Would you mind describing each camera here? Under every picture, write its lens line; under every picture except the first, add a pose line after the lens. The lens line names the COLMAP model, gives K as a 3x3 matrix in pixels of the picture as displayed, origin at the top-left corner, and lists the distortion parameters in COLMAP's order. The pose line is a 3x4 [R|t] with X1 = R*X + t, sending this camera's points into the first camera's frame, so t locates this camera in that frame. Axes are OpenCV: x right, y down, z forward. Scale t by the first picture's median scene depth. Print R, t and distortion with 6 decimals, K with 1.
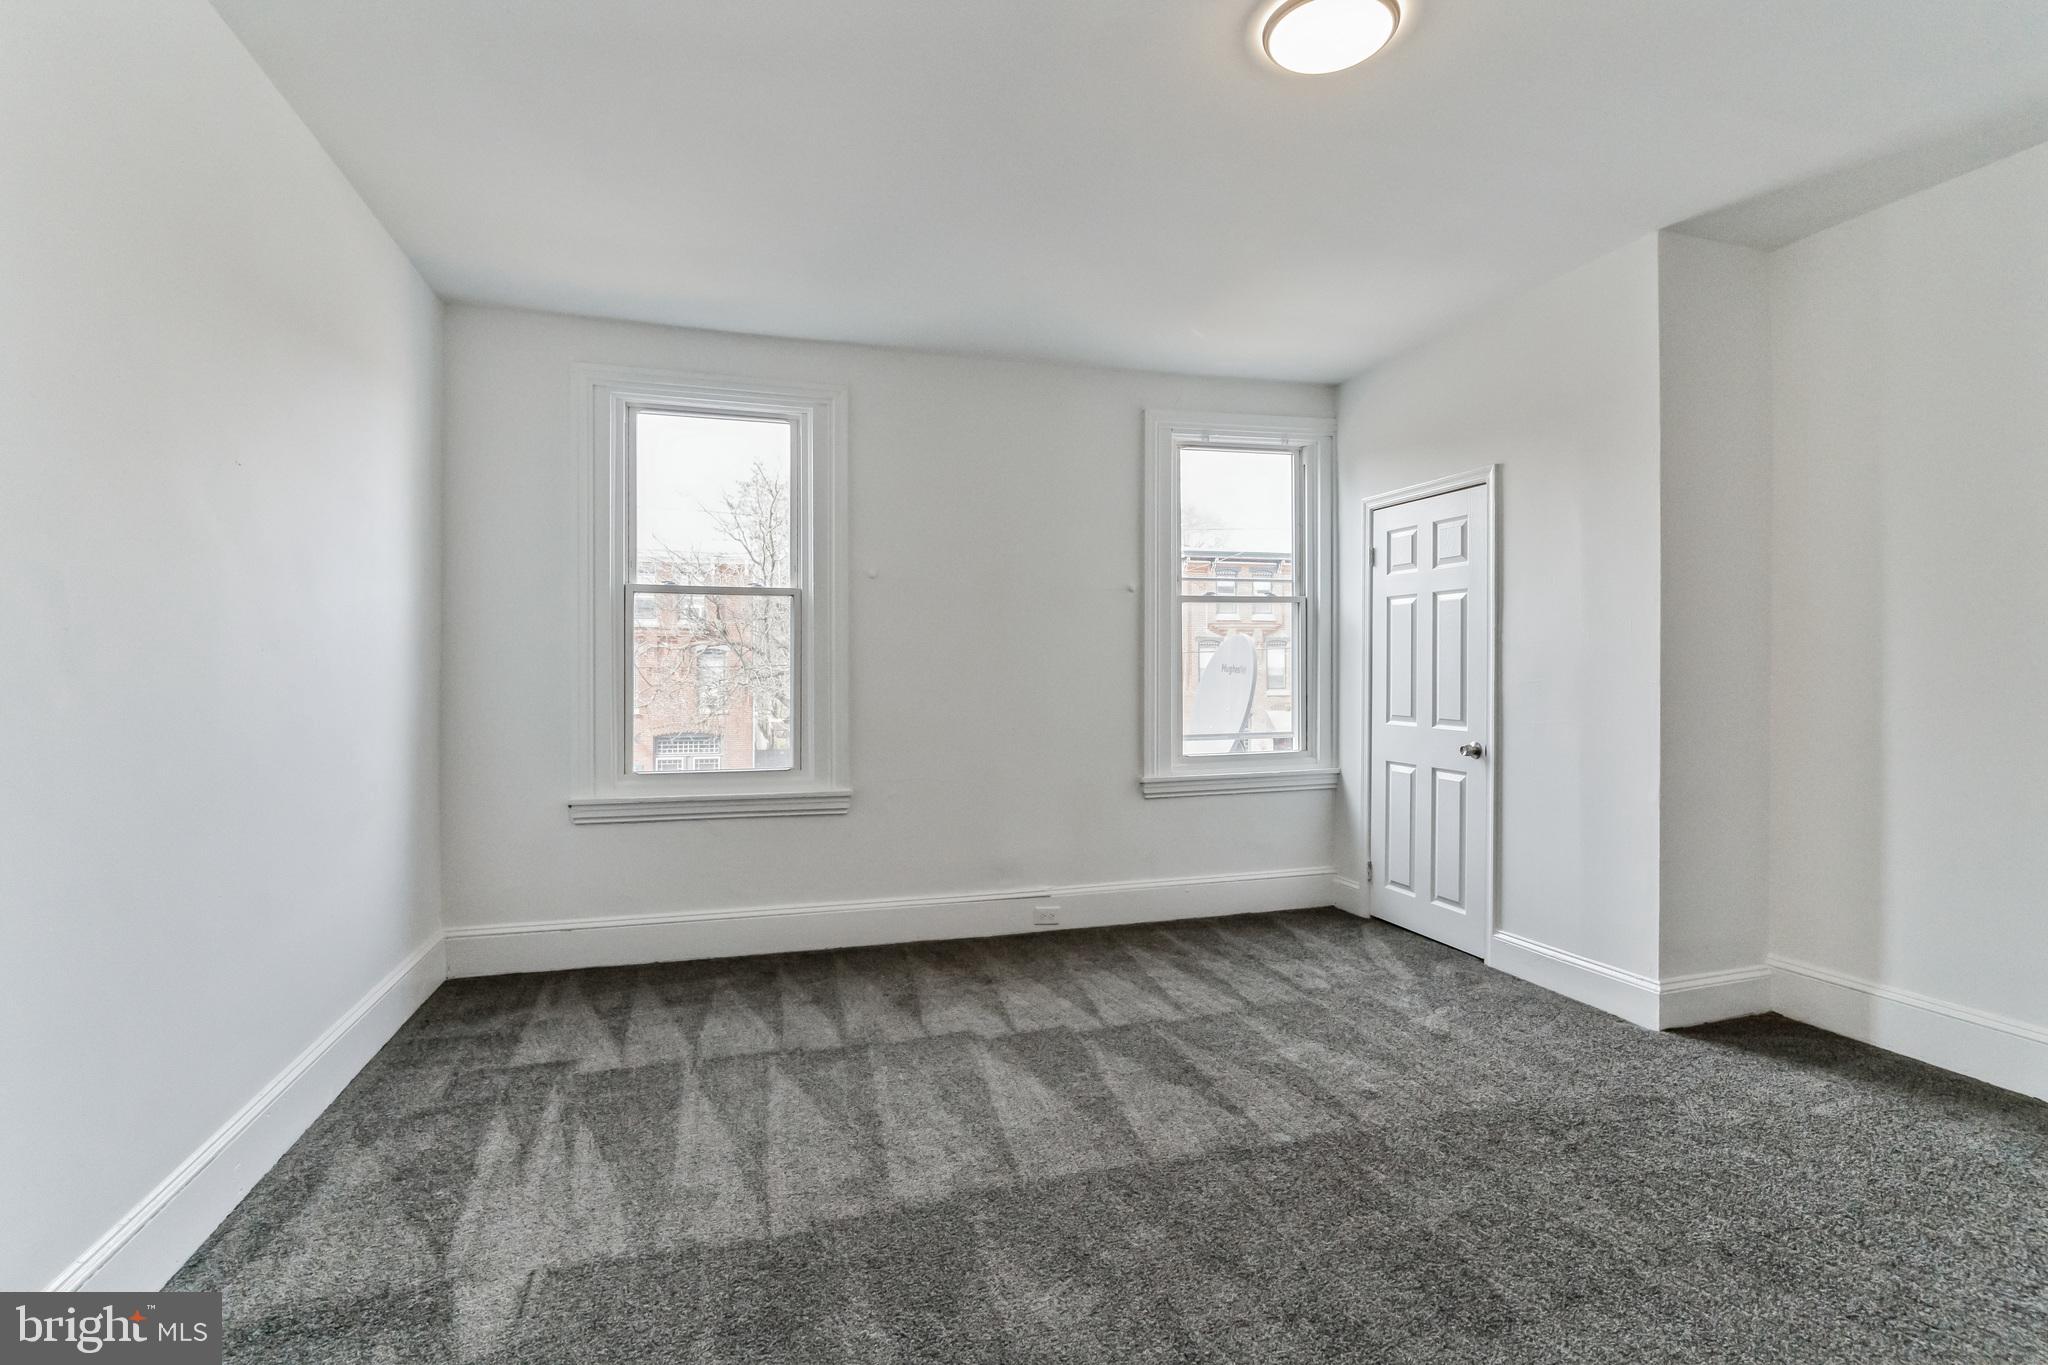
lens RADIAL K [[986.7, 0, 1033.6], [0, 986.7, 681.1], [0, 0, 1]] dist [-0.006275, 0.000987]
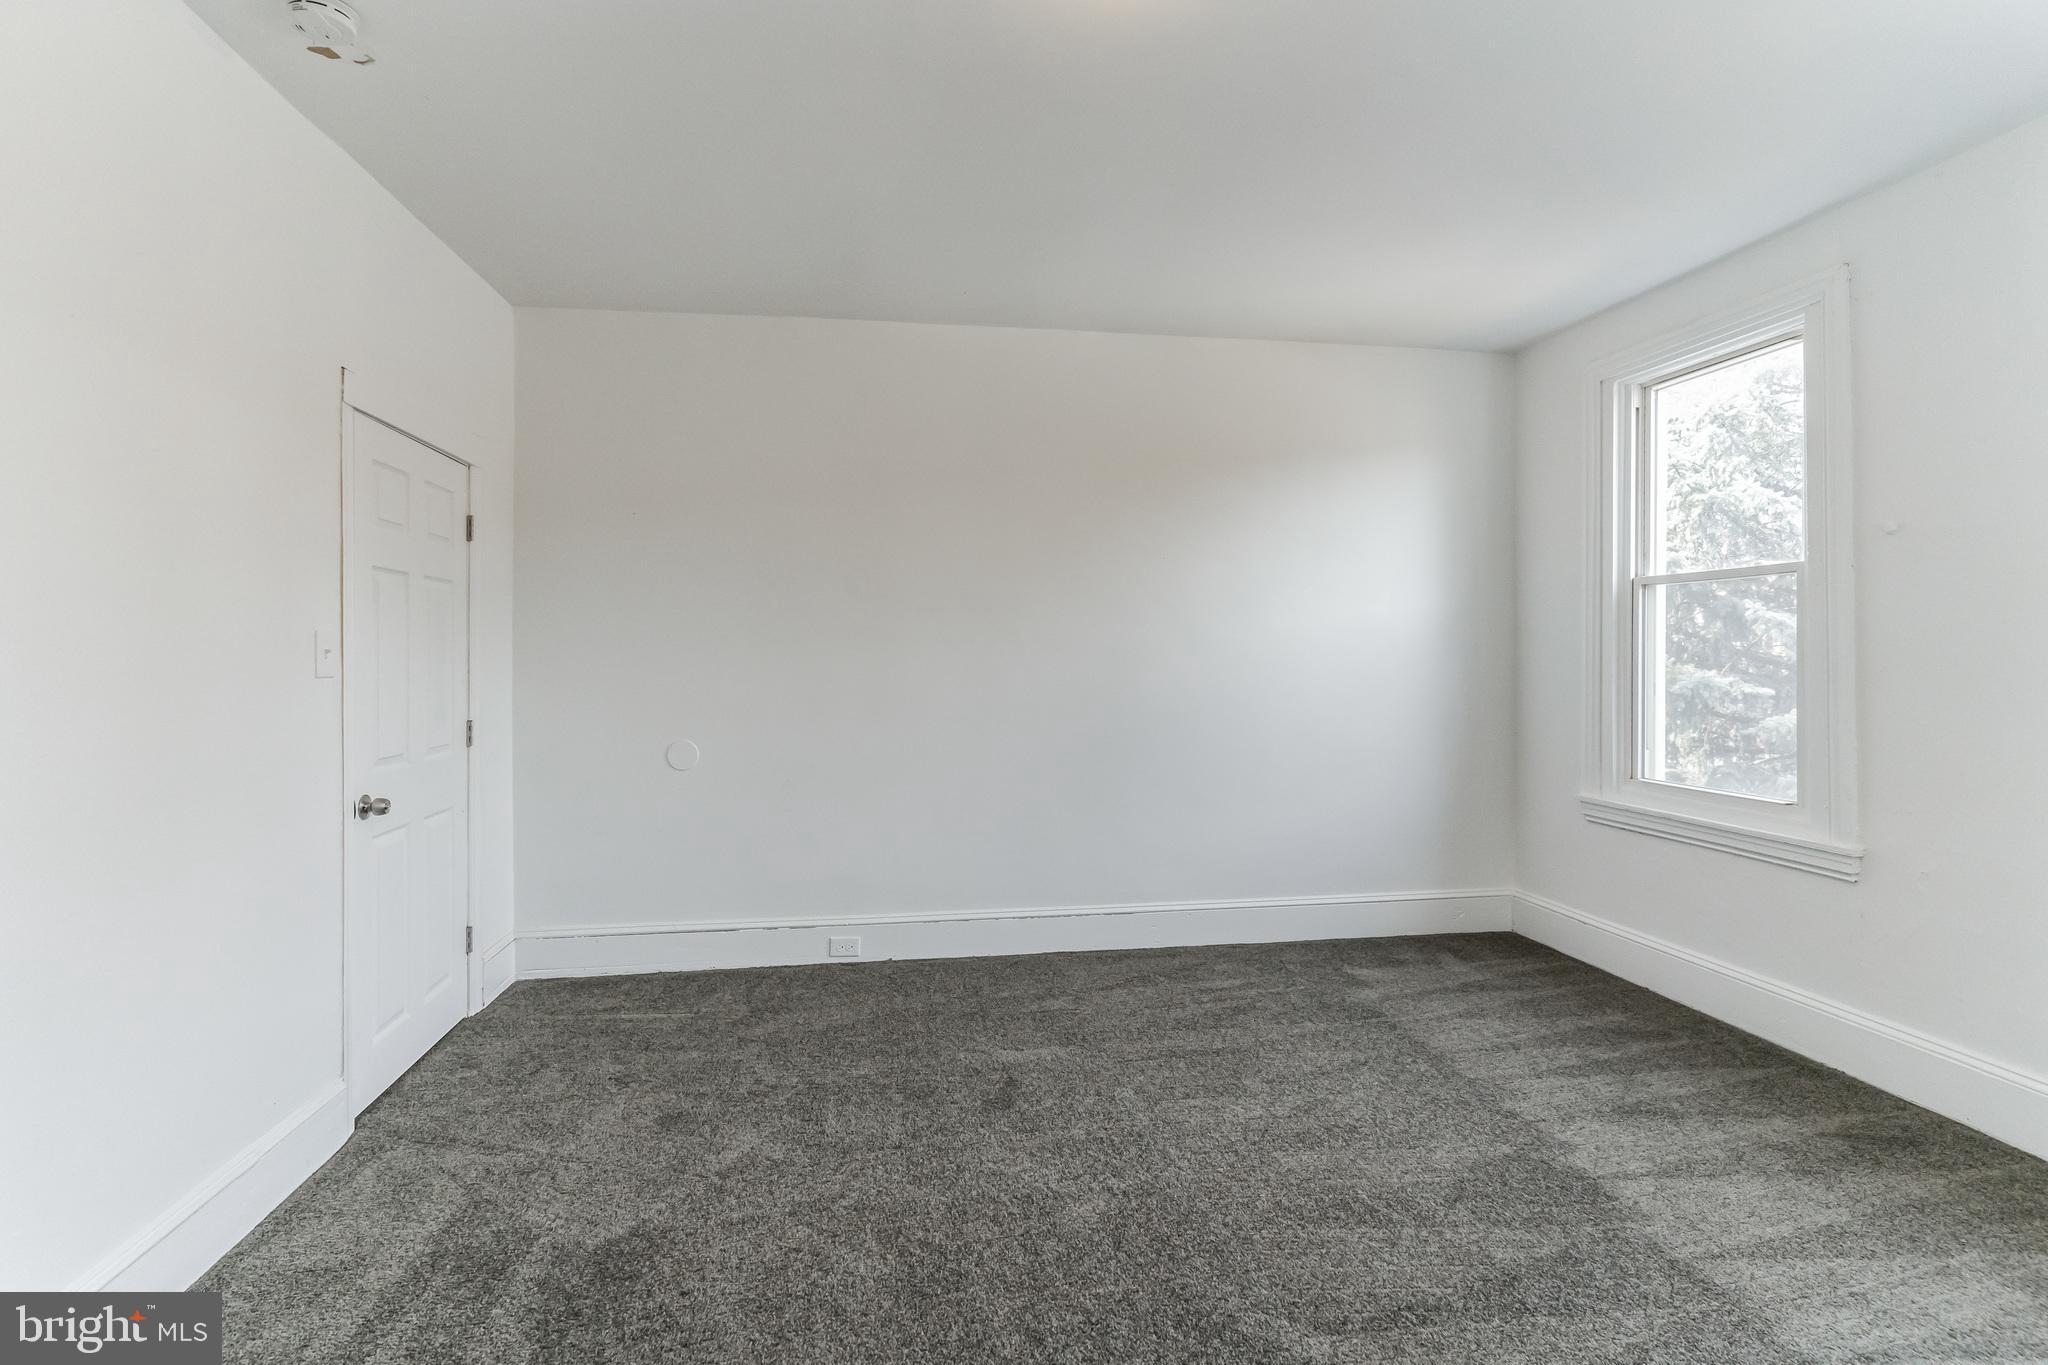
lens RADIAL K [[986.7, 0, 1030.1], [0, 986.7, 675.0], [0, 0, 1]] dist [-0.006275, 0.000987]
pose [[-0.158945, 0.011886, -0.987216, 0.681907], [-0.006212, 0.999896, 0.013039, -0.018076], [0.987268, 0.008205, -0.158855, 0.636282]]
